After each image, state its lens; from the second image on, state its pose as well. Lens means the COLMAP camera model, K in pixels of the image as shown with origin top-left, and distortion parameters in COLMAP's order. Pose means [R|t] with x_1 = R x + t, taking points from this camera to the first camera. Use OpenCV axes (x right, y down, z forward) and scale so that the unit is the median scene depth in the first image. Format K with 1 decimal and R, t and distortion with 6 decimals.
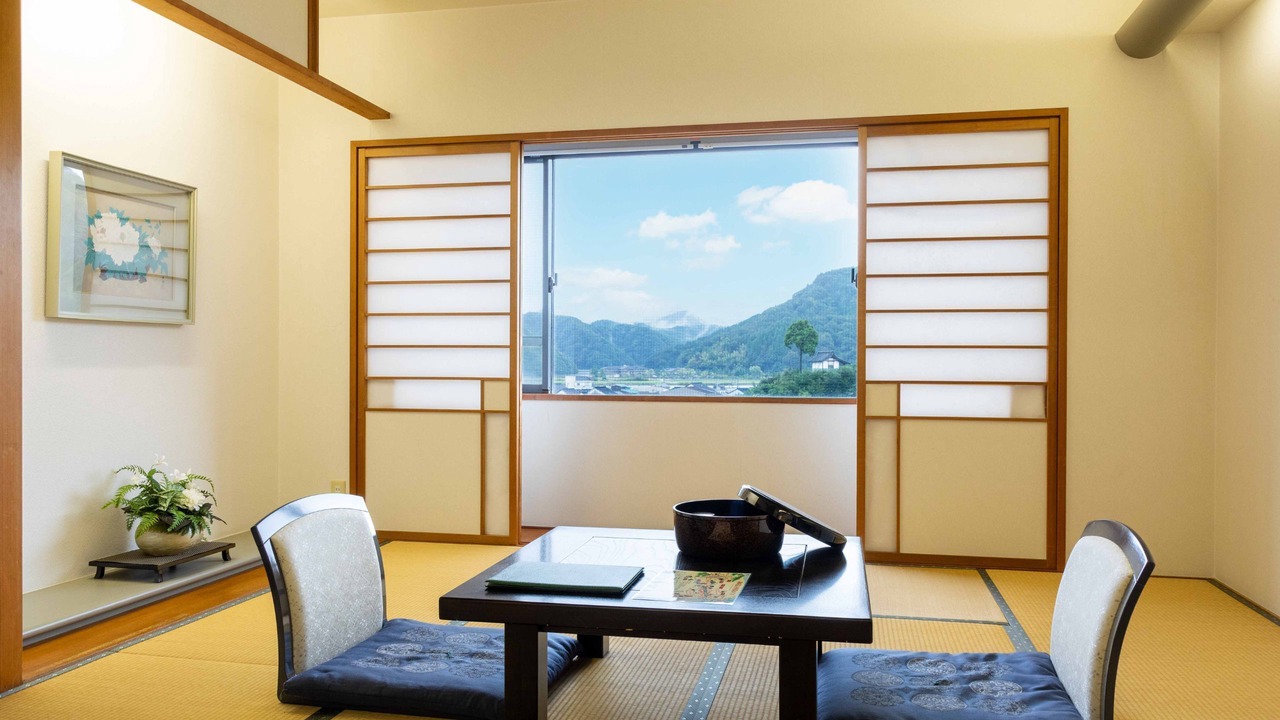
lens RADIAL K [[971.6, 0, 642.0], [0, 971.6, 360.1], [0, 0, 1]] dist [0.024179, 0.000147]
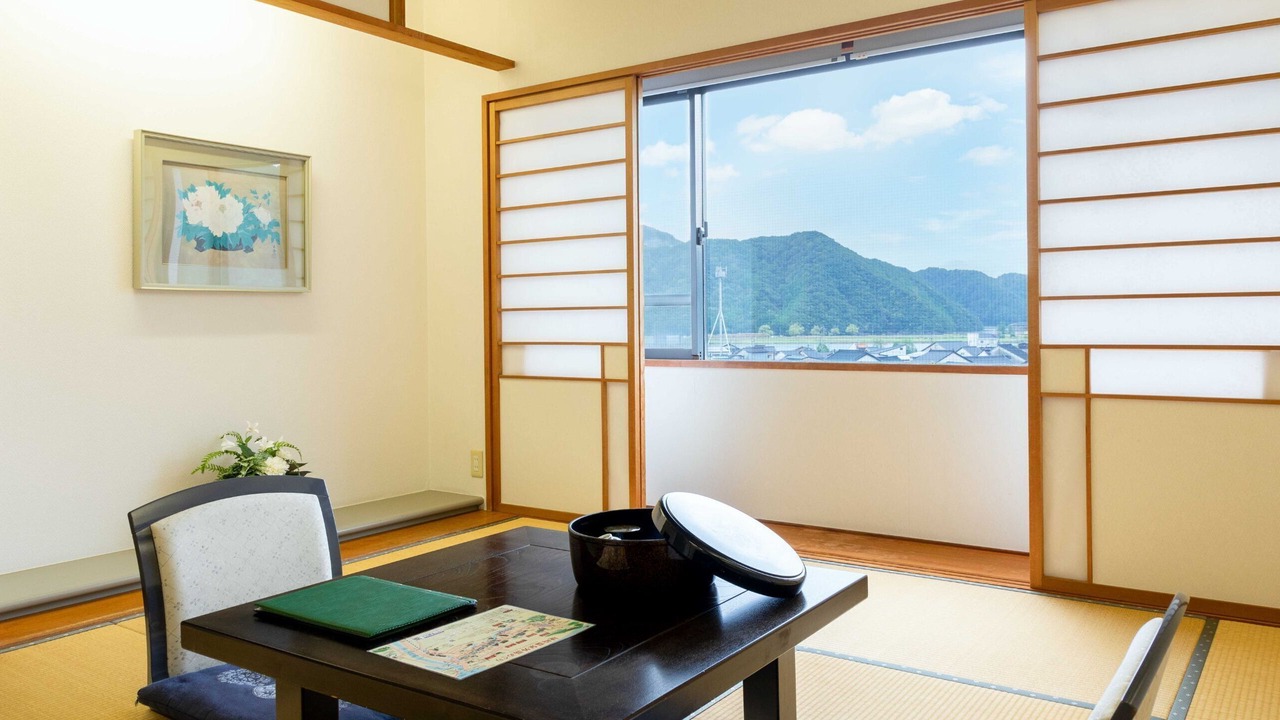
lens RADIAL K [[971.6, 0, 648.1], [0, 971.6, 312.2], [0, 0, 1]] dist [0.024179, 0.000147]
pose [[0.920370, -0.017475, -0.390658, 0.241535], [0.015008, 0.999843, -0.009368, -0.000772], [0.390761, 0.002759, 0.920488, 0.200107]]
